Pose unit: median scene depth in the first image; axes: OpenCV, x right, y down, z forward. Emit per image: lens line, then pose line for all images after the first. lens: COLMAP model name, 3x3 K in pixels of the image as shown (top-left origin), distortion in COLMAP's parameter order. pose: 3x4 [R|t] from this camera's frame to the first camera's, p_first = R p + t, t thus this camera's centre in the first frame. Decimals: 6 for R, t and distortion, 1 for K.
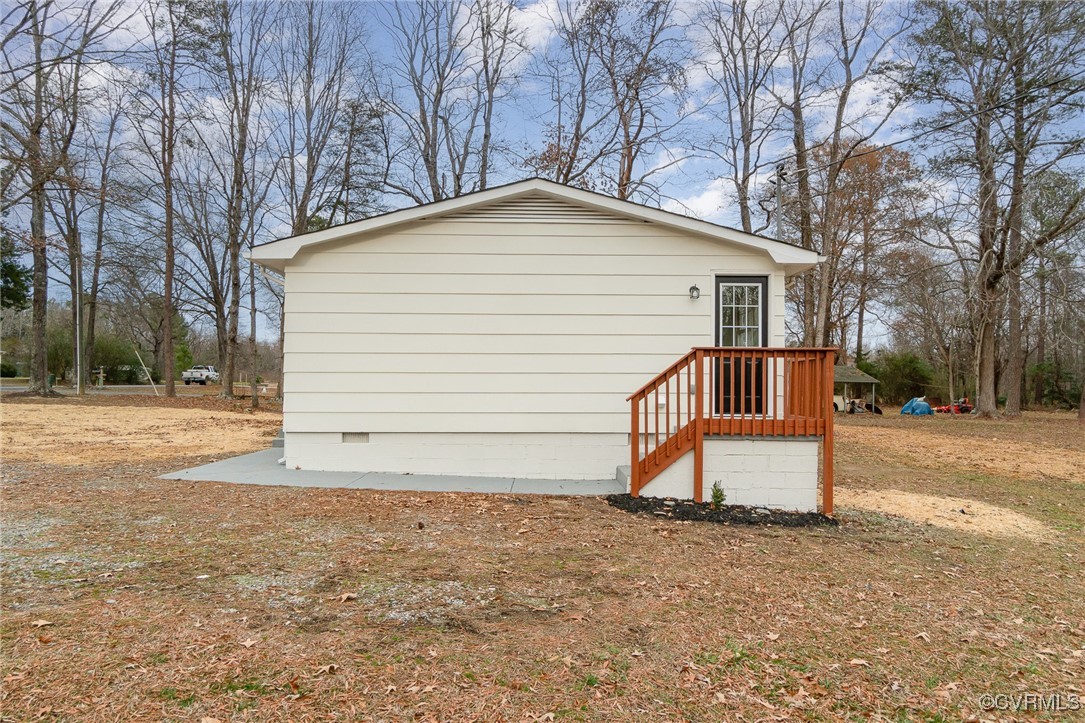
lens RADIAL K [[689.8, 0, 542.4], [0, 689.8, 388.1], [0, 0, 1]] dist [-0.004419, -0.001459]
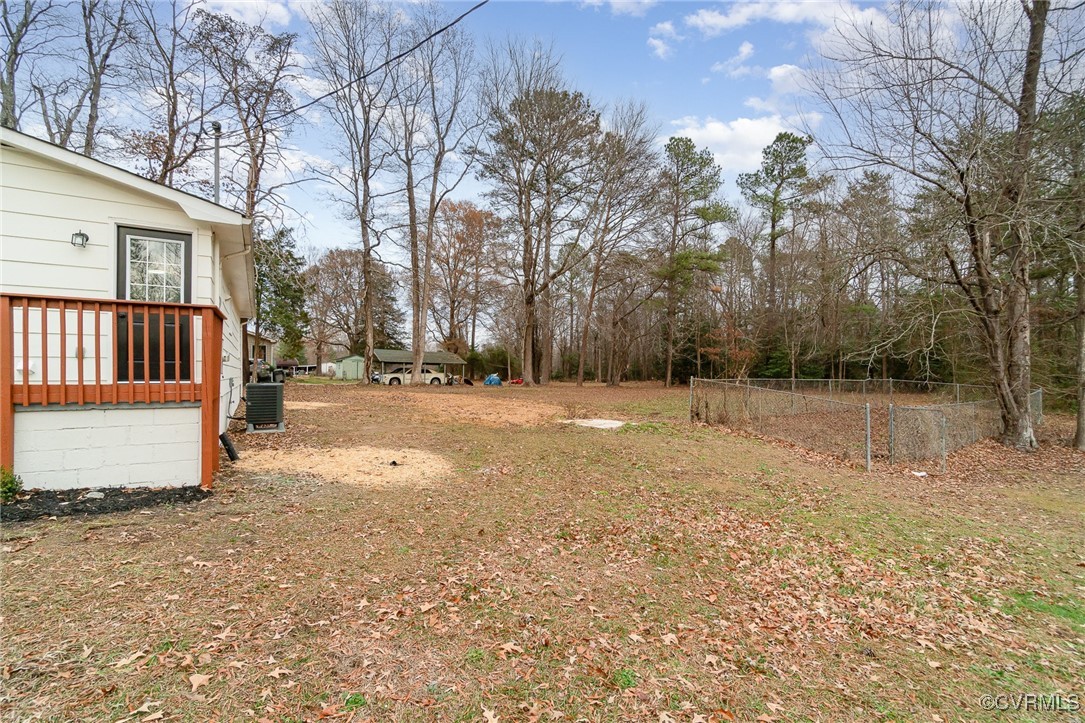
lens RADIAL K [[487.4, 0, 546.8], [0, 487.4, 369.7], [0, 0, 1]] dist [0.002325, 0.000287]
pose [[0.842258, -0.002826, 0.539067, 0.095491], [0.003104, 0.999995, 0.000393, 0.006158], [-0.539065, 0.001342, 0.842263, 0.044537]]
